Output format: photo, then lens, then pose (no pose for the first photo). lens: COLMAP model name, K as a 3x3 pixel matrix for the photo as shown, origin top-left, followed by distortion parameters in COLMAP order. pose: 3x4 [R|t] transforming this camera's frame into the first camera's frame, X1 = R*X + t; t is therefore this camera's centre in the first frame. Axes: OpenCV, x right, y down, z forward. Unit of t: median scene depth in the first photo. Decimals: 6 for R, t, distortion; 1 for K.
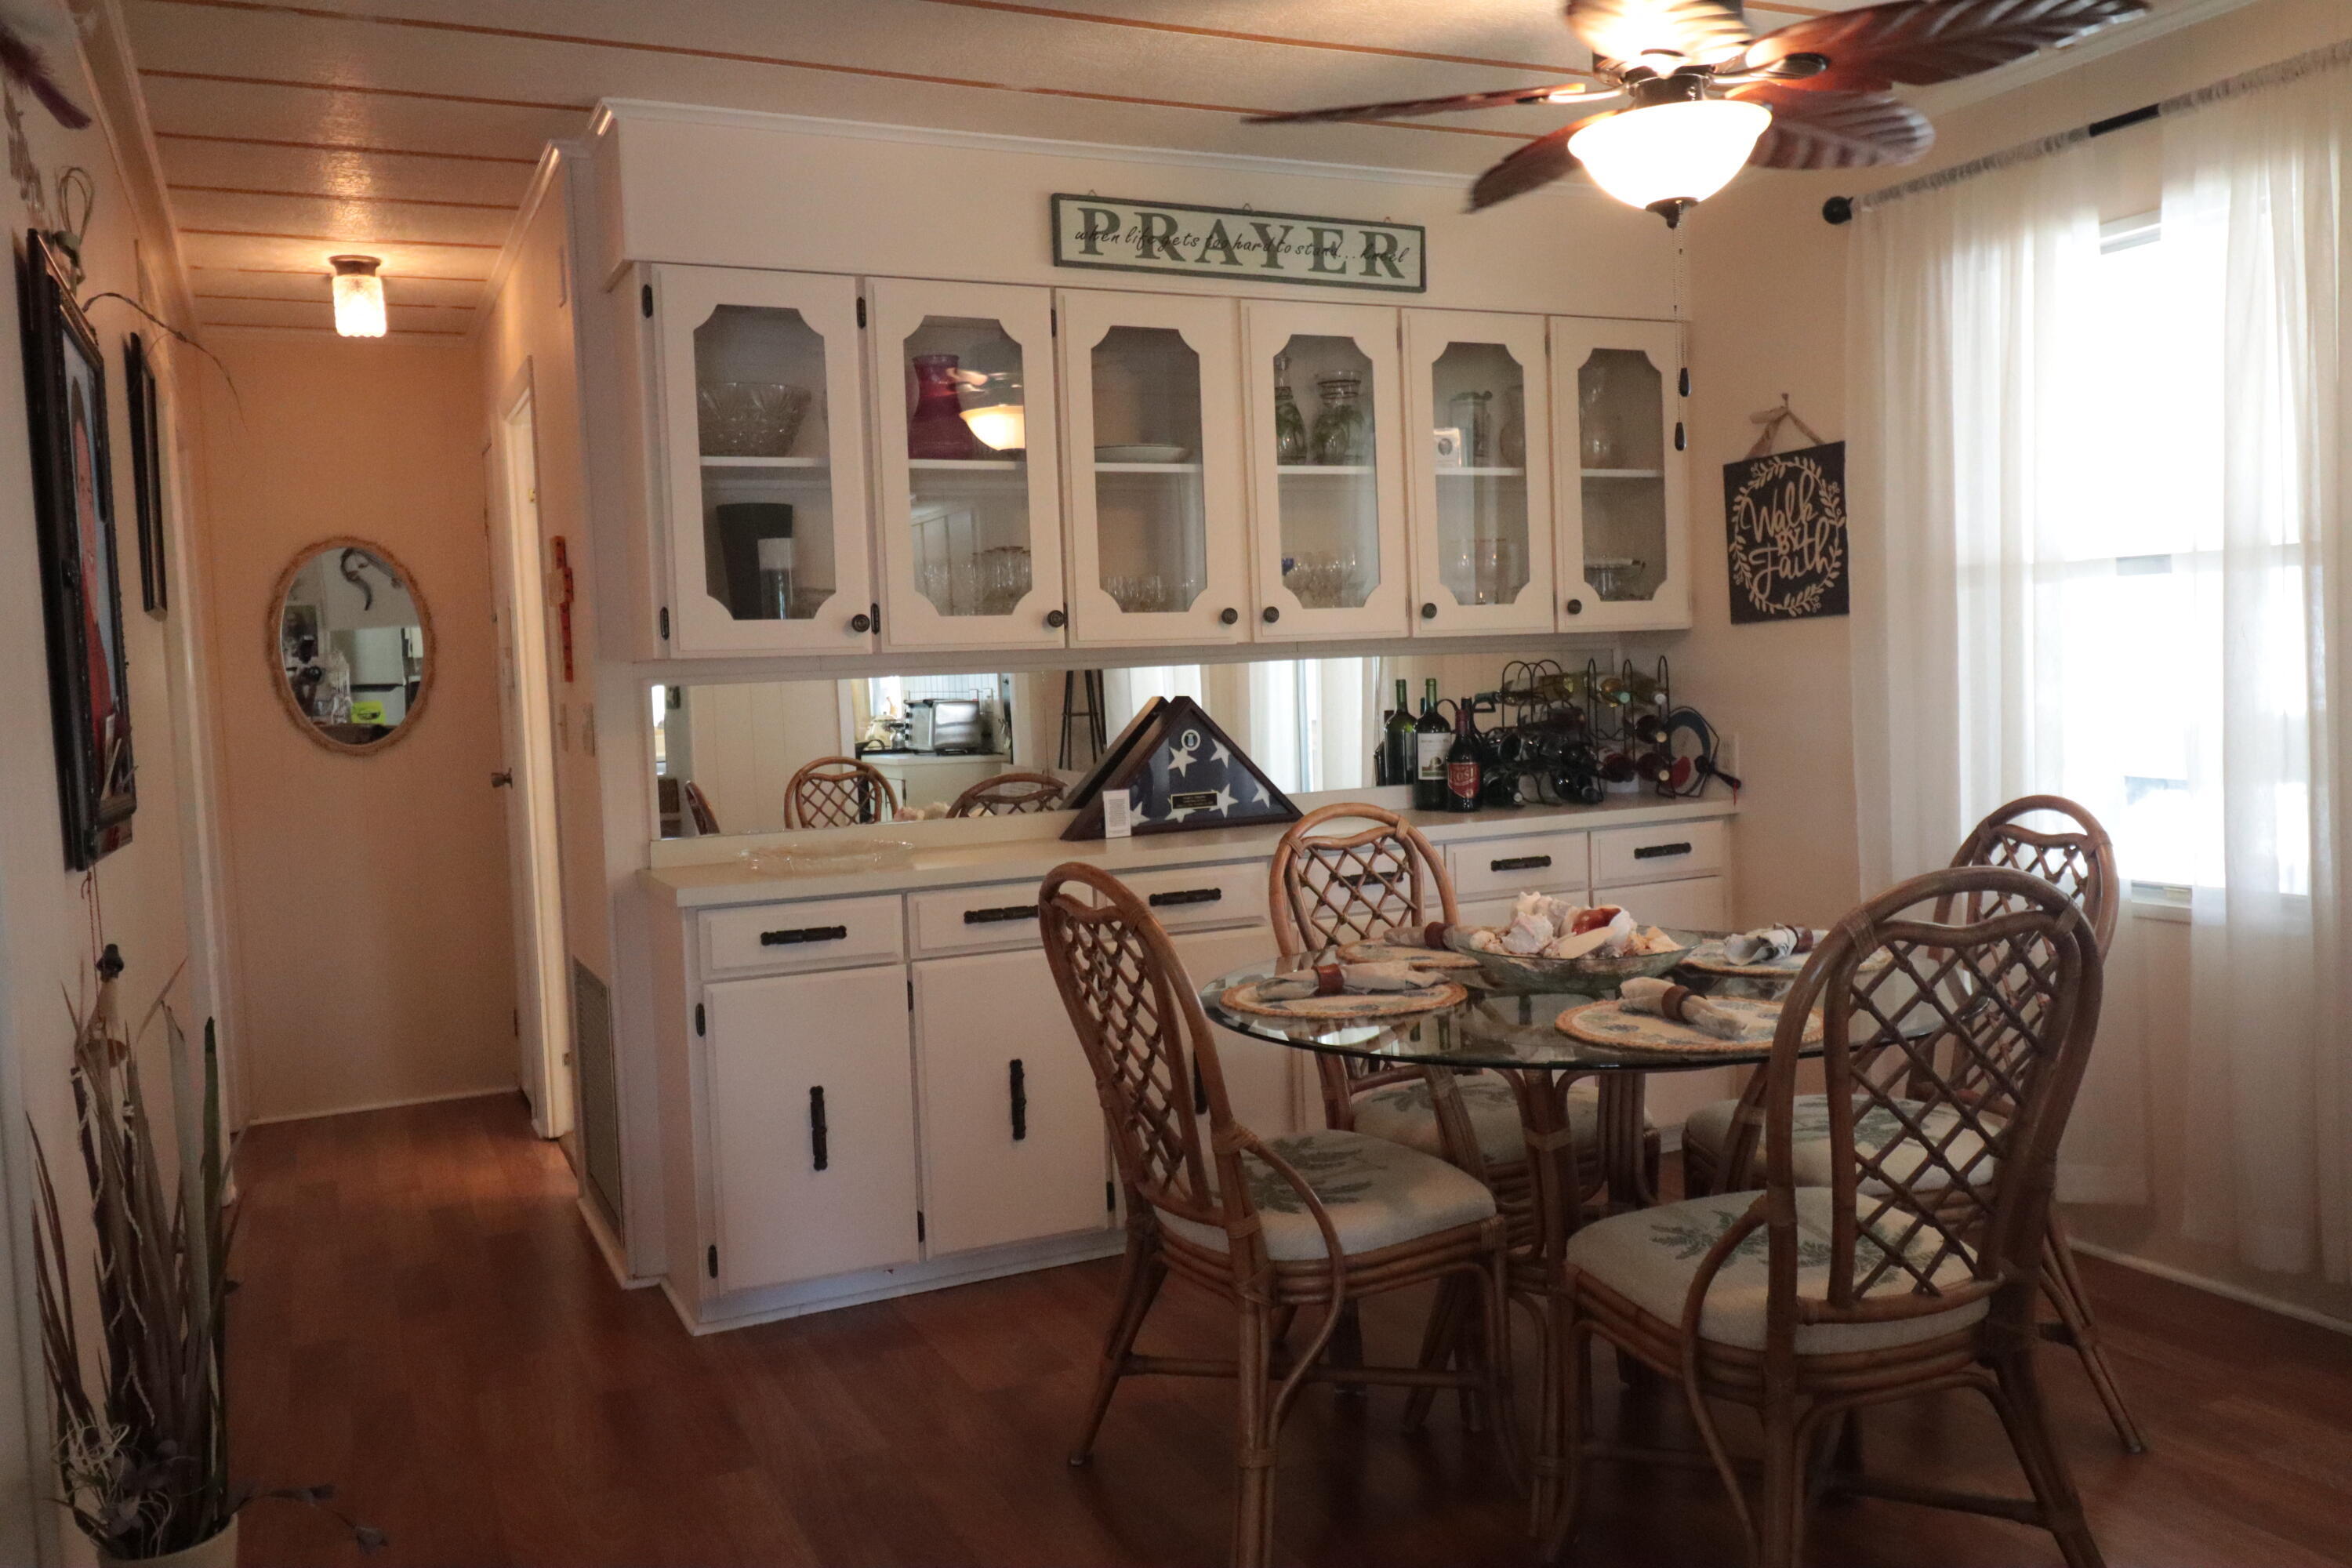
lens RADIAL K [[1847.8, 0, 1176.0], [0, 1847.8, 784.0], [0, 0, 1]] dist [0.005056, -0.002781]
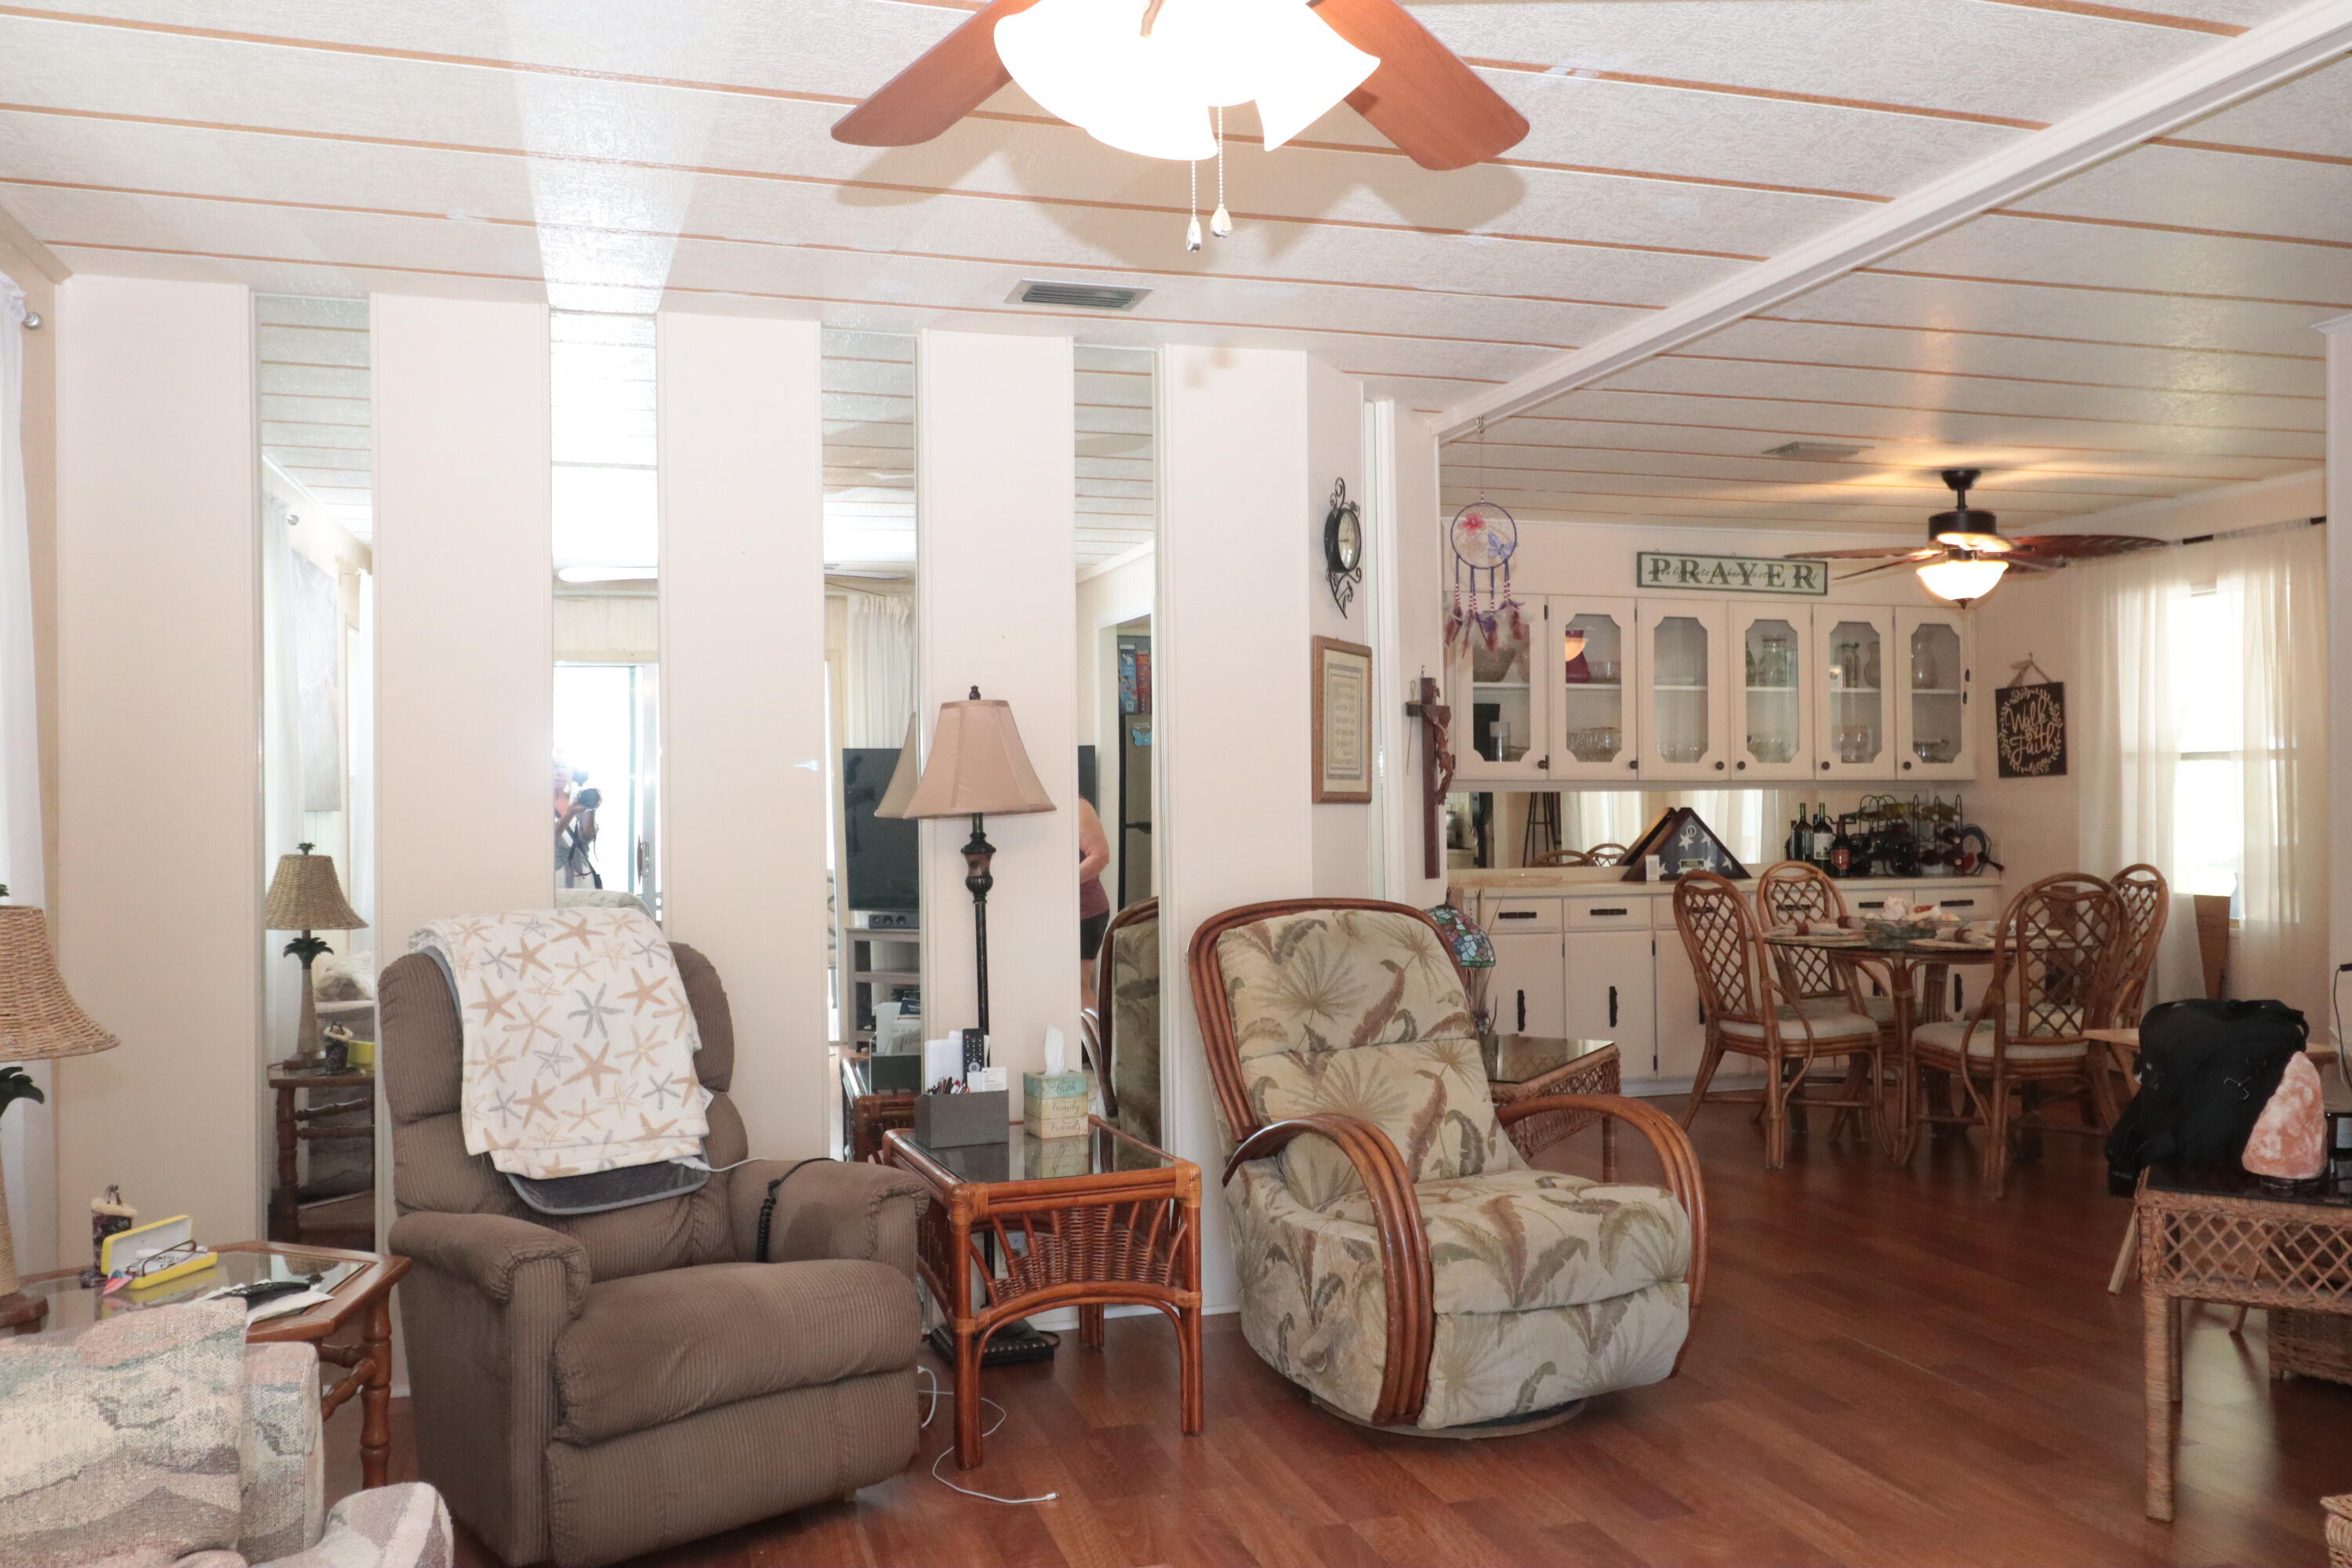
lens RADIAL K [[1847.8, 0, 1176.0], [0, 1847.8, 784.0], [0, 0, 1]] dist [0.005056, -0.002781]
pose [[0.988829, 0.031632, -0.145660, -0.236484], [-0.041596, 0.996961, -0.065875, 0.073591], [0.143134, 0.071198, 0.987139, -0.920472]]
